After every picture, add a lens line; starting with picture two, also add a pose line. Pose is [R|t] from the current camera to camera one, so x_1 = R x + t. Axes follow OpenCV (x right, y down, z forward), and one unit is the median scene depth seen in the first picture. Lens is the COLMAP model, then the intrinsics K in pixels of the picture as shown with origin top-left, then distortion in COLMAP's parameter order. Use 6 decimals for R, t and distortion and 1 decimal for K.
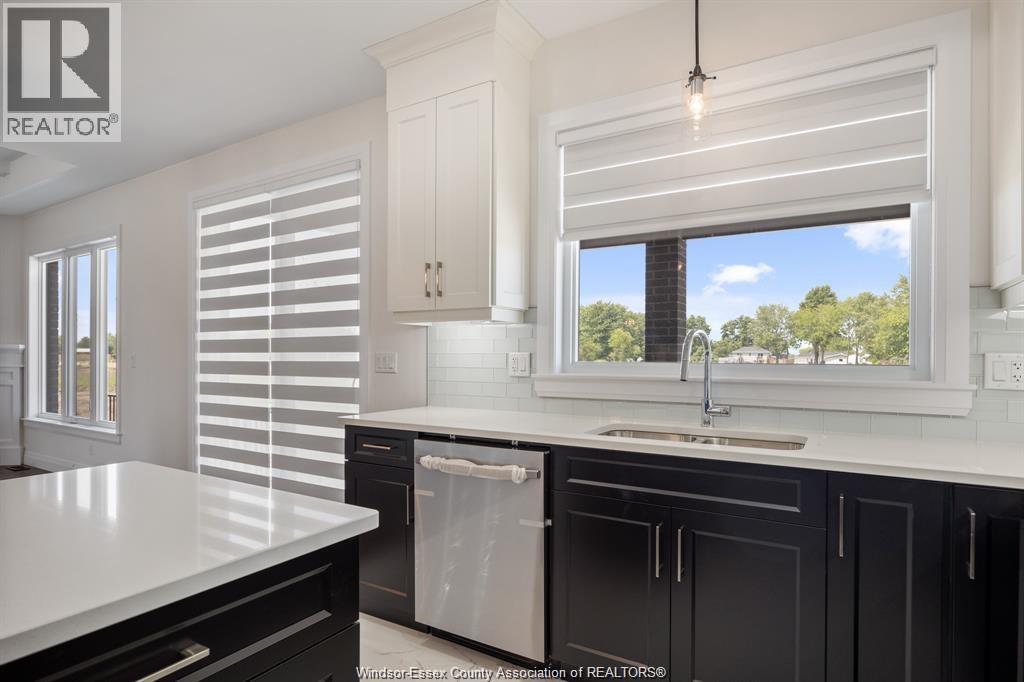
lens RADIAL K [[541.5, 0, 515.0], [0, 541.5, 360.4], [0, 0, 1]] dist [-0.001414, -0.000057]
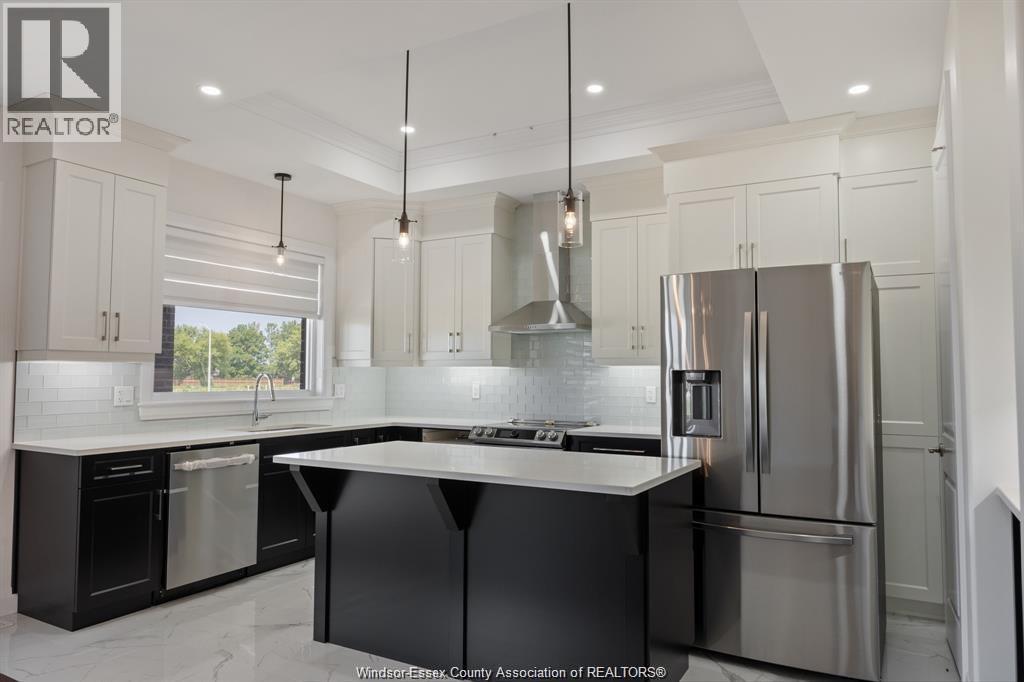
lens RADIAL K [[681.9, 0, 512.0], [0, 681.9, 341.0], [0, 0, 1]] dist [0.000355, 0.000395]
pose [[-0.012877, 0.048114, 0.998759, -1.924202], [0.004717, 0.998833, -0.048057, -0.048044], [-0.999906, 0.004092, -0.013089, 0.168263]]
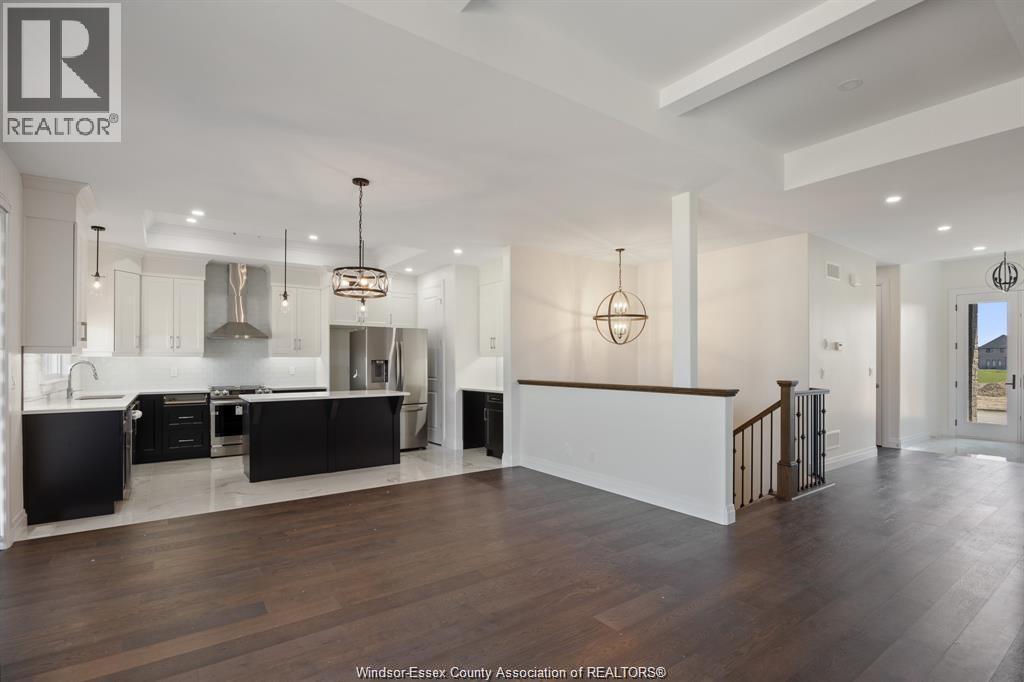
lens RADIAL K [[541.5, 0, 515.0], [0, 541.5, 360.4], [0, 0, 1]] dist [-0.001414, -0.000057]
pose [[-0.924142, -0.000159, 0.382050, -2.573148], [0.002211, 0.999981, 0.005765, -0.068080], [-0.382043, 0.006173, -0.924124, 2.546340]]
